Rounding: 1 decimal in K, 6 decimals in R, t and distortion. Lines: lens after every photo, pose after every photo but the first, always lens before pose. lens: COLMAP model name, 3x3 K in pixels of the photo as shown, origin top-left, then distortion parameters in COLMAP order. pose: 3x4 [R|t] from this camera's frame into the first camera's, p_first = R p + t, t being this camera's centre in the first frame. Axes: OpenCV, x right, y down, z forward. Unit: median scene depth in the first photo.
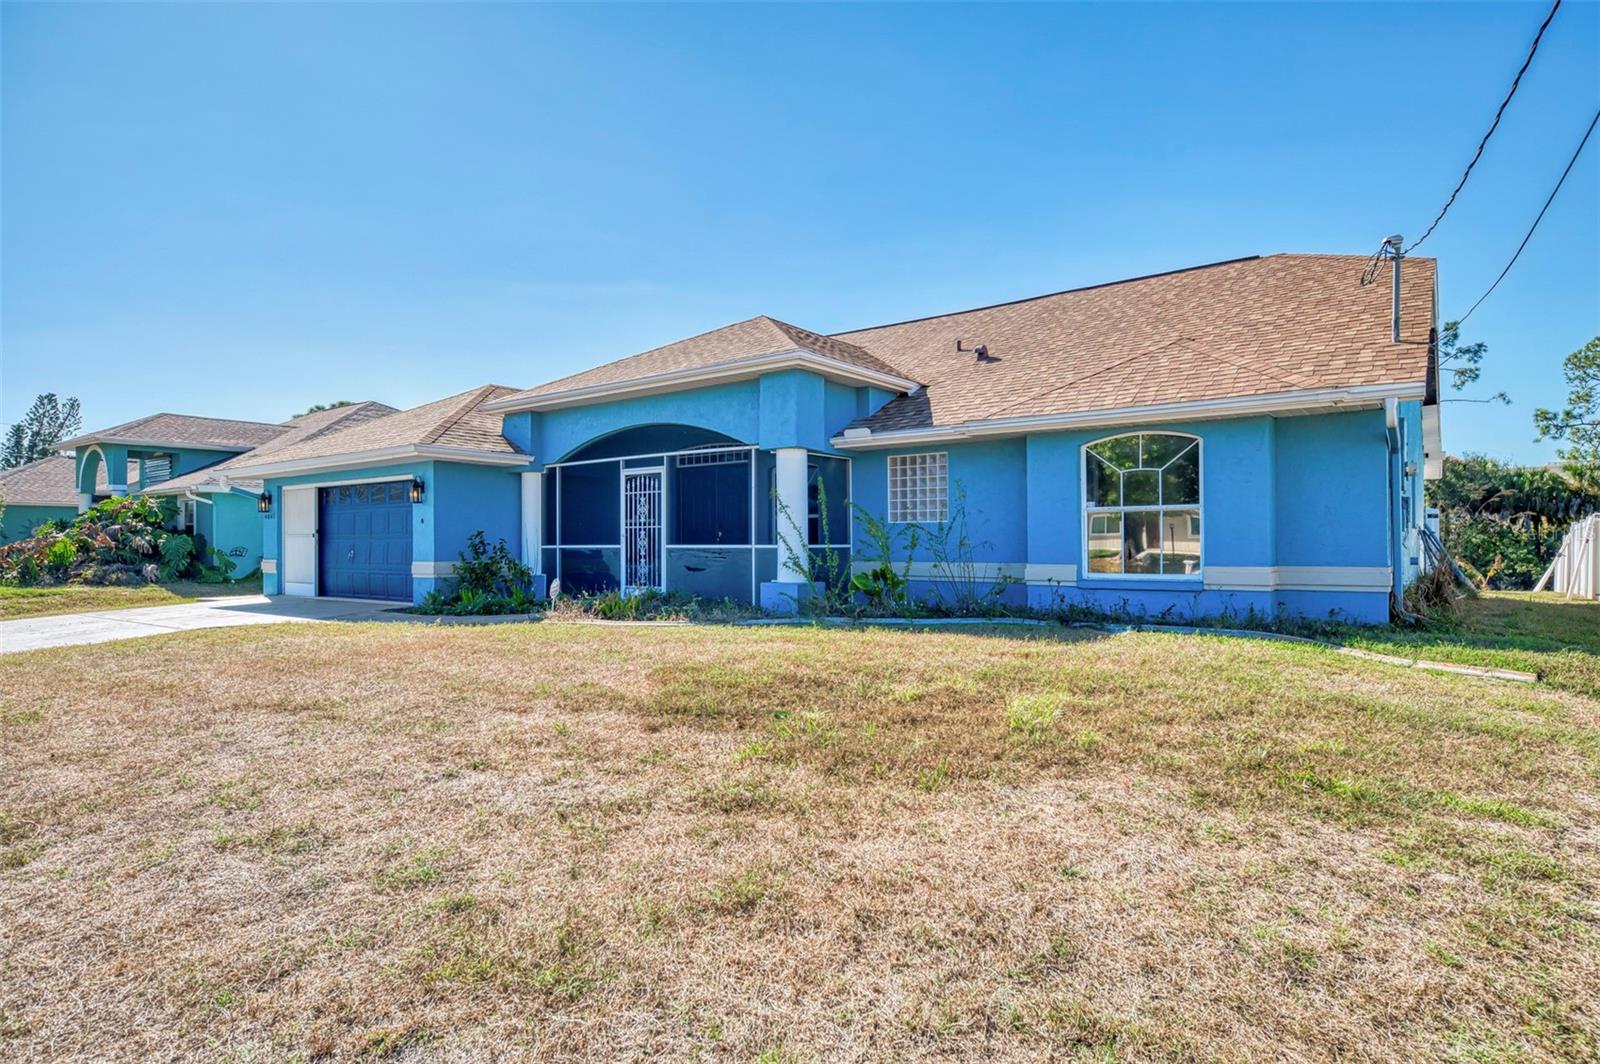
lens RADIAL K [[889.6, 0, 802.5], [0, 889.6, 526.1], [0, 0, 1]] dist [0.005940, 0.000904]
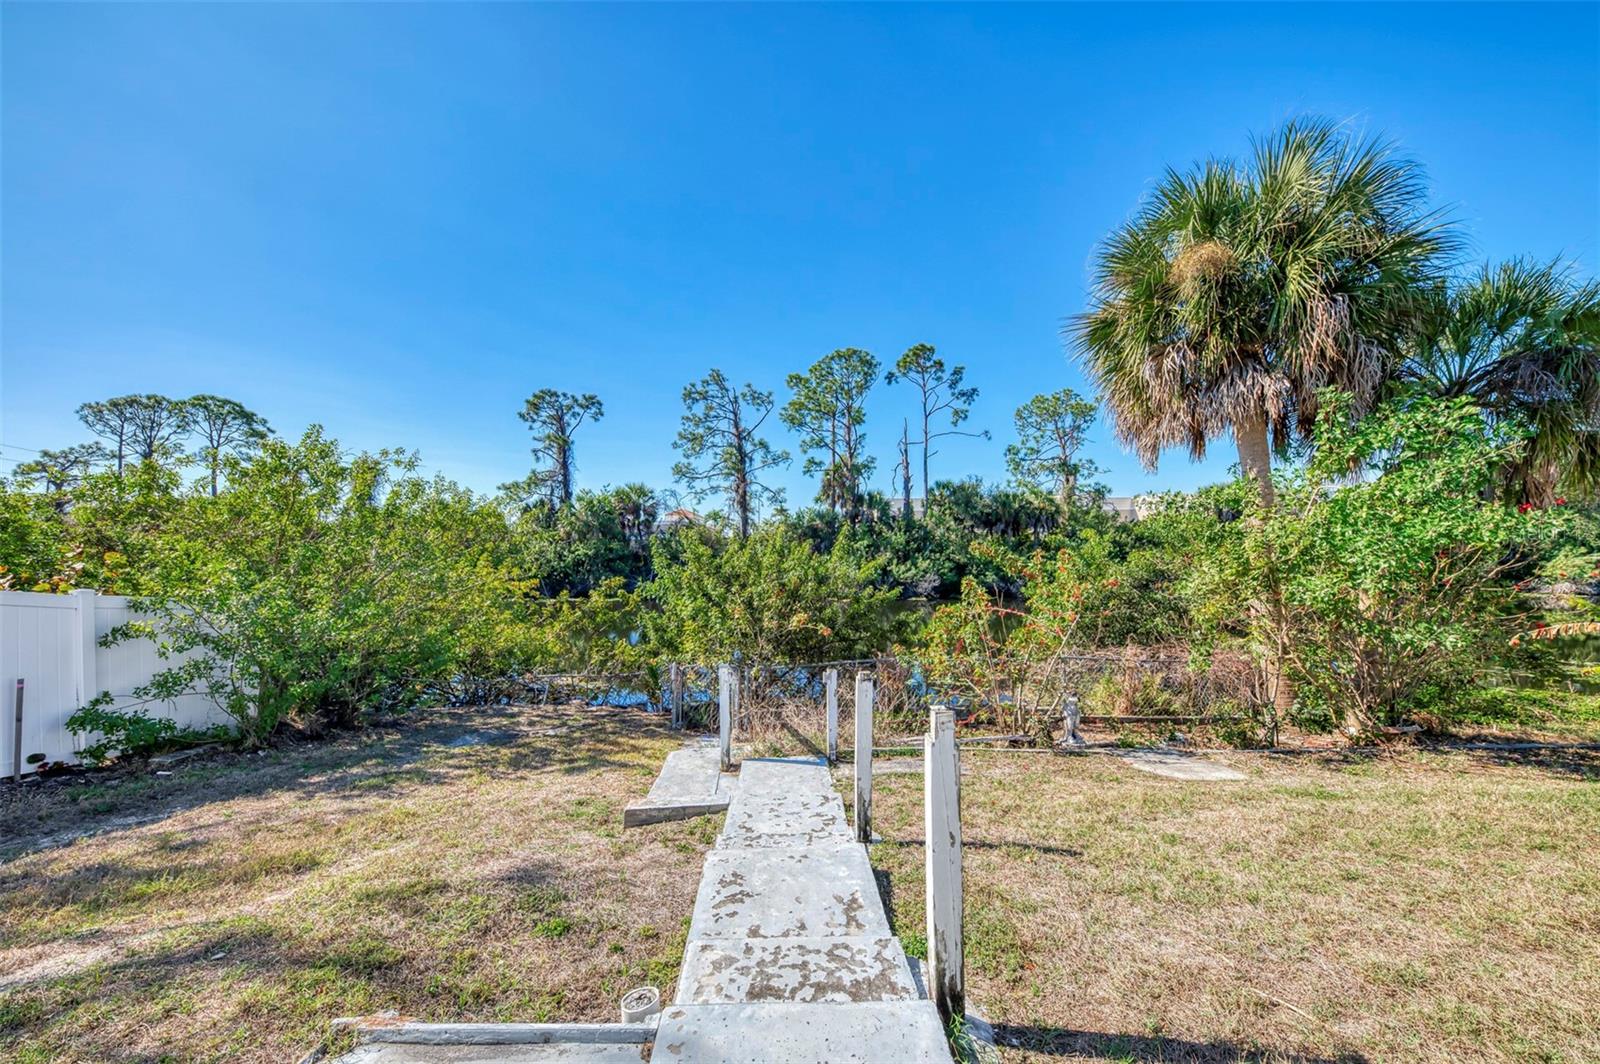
lens RADIAL K [[546.1, 0, 784.7], [0, 546.1, 551.8], [0, 0, 1]] dist [-0.010282, -0.000002]
pose [[0.795937, -0.007038, 0.605339, 0.058306], [-0.003087, 0.999872, 0.015684, 0.006082], [-0.605372, -0.014352, 0.795813, 0.346968]]
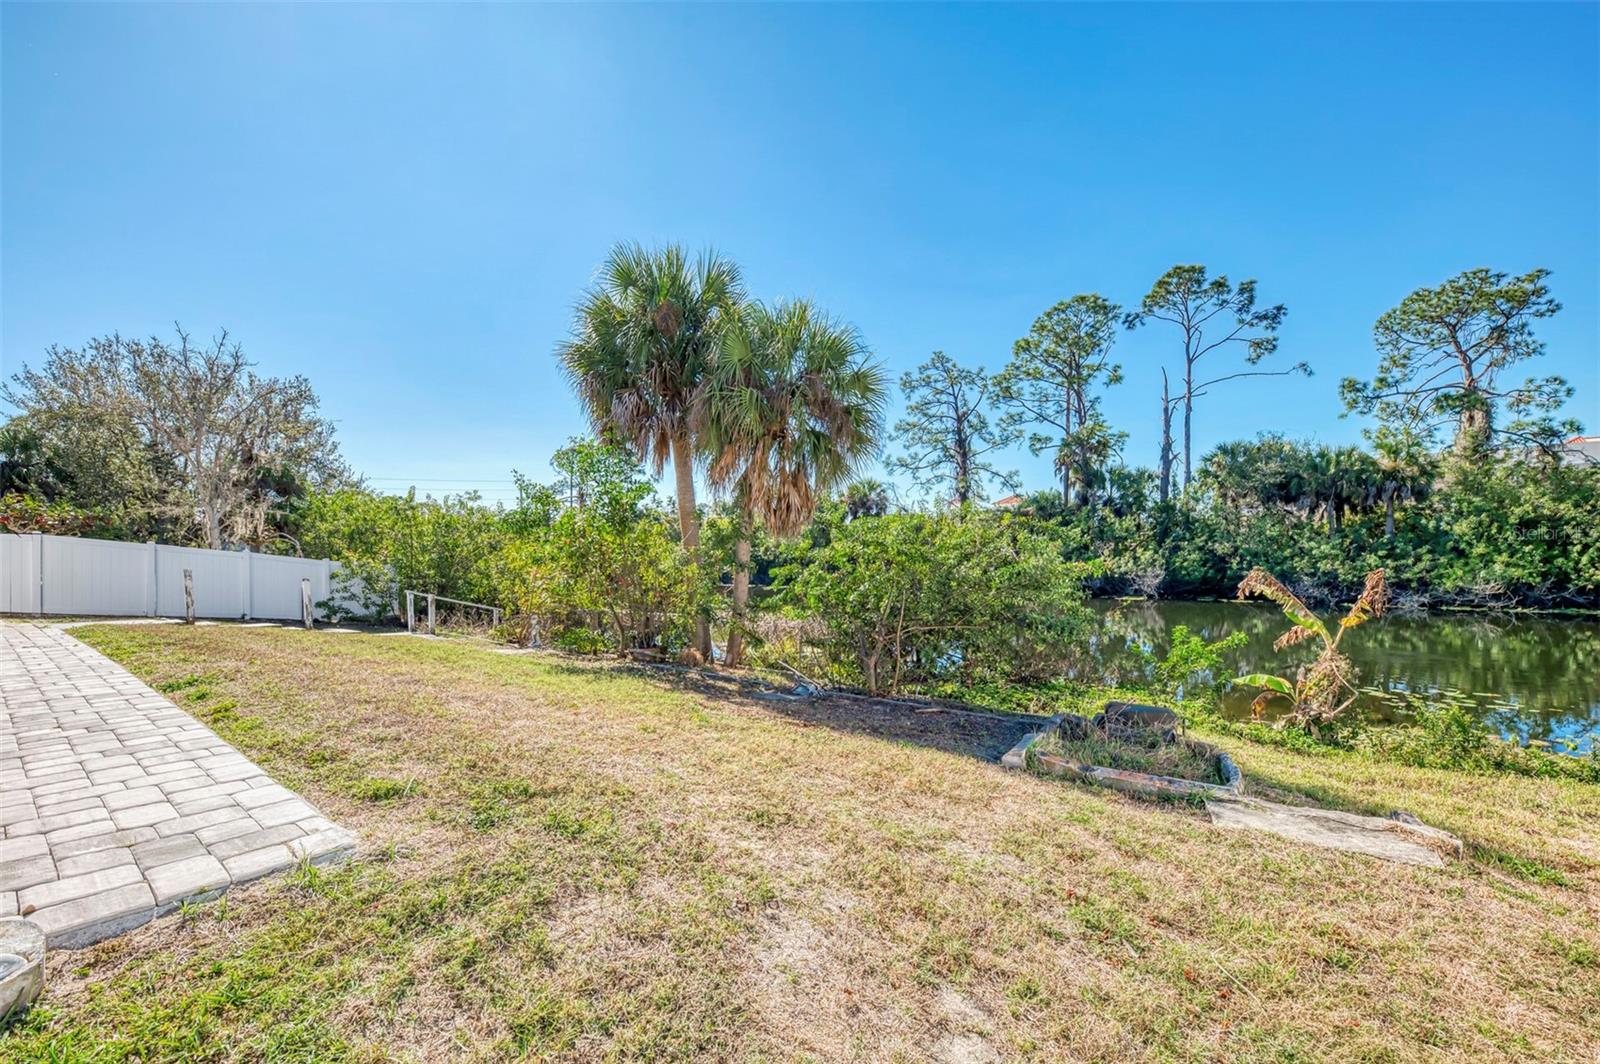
lens RADIAL K [[607.6, 0, 794.8], [0, 607.6, 573.2], [0, 0, 1]] dist [-0.009290, -0.001437]
pose [[0.999768, -0.019281, -0.009616, 0.180997], [0.019833, 0.997939, 0.061025, 0.005538], [0.008419, -0.061202, 0.998090, 0.248230]]
